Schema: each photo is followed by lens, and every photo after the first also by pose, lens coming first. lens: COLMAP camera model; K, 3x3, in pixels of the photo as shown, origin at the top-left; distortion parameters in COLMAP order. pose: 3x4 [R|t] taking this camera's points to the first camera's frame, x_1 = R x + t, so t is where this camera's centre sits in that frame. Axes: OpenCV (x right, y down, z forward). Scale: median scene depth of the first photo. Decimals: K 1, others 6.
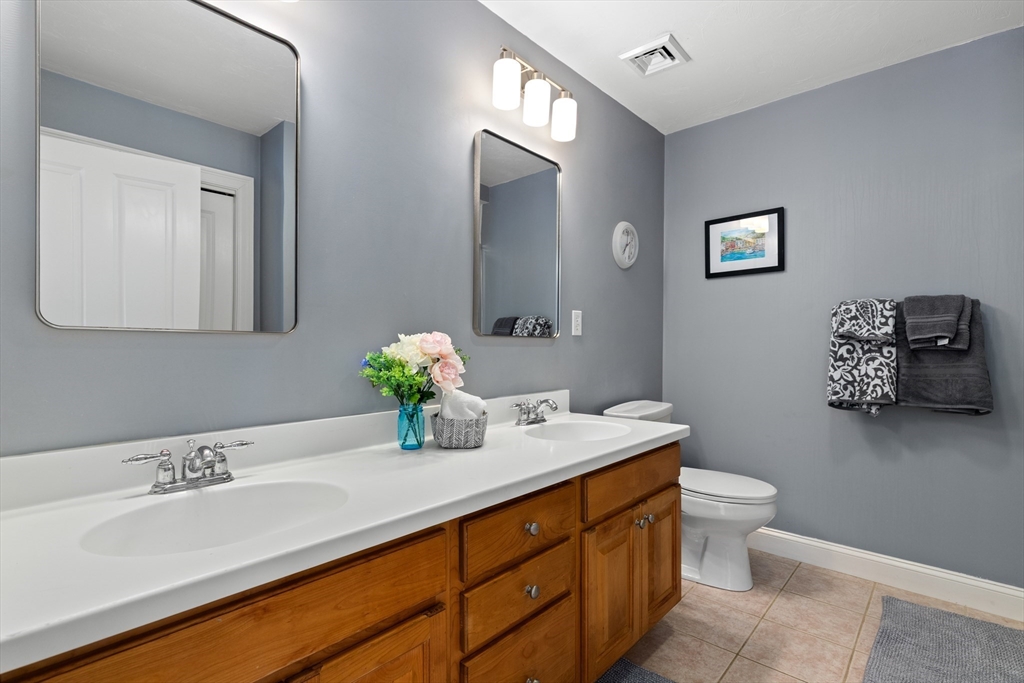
lens RADIAL K [[485.6, 0, 510.0], [0, 485.6, 343.7], [0, 0, 1]] dist [-0.001676, -0.000340]
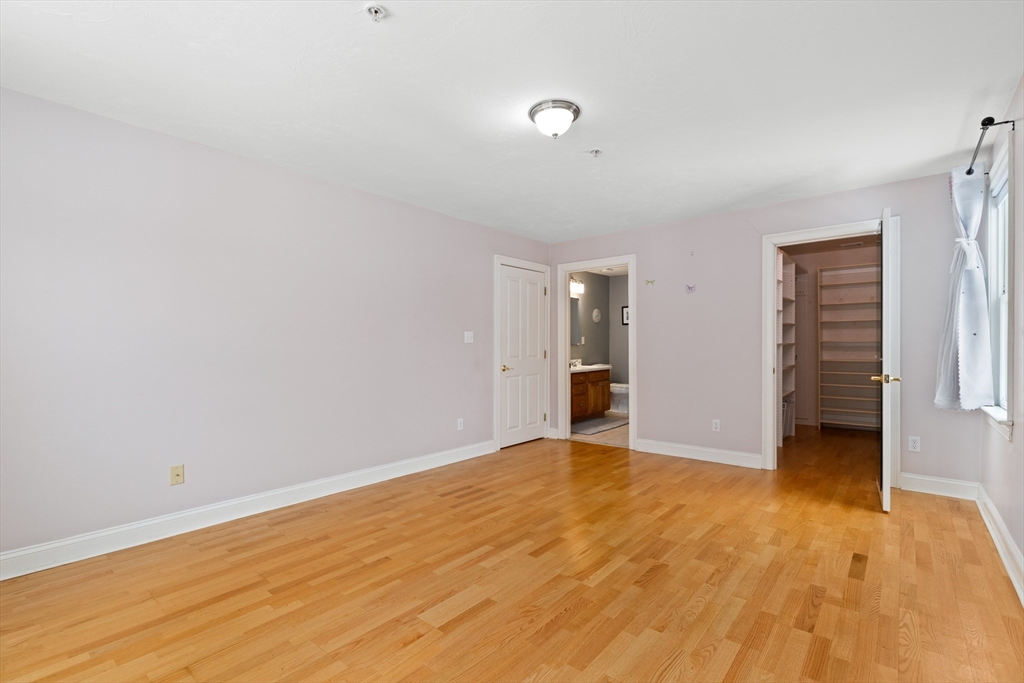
lens RADIAL K [[456.7, 0, 514.1], [0, 456.7, 347.7], [0, 0, 1]] dist [0.000293, -0.000136]
pose [[0.998861, -0.003629, 0.047578, -0.470488], [0.003477, 0.999989, 0.003279, -0.003049], [-0.047589, -0.003109, 0.998862, -2.074301]]
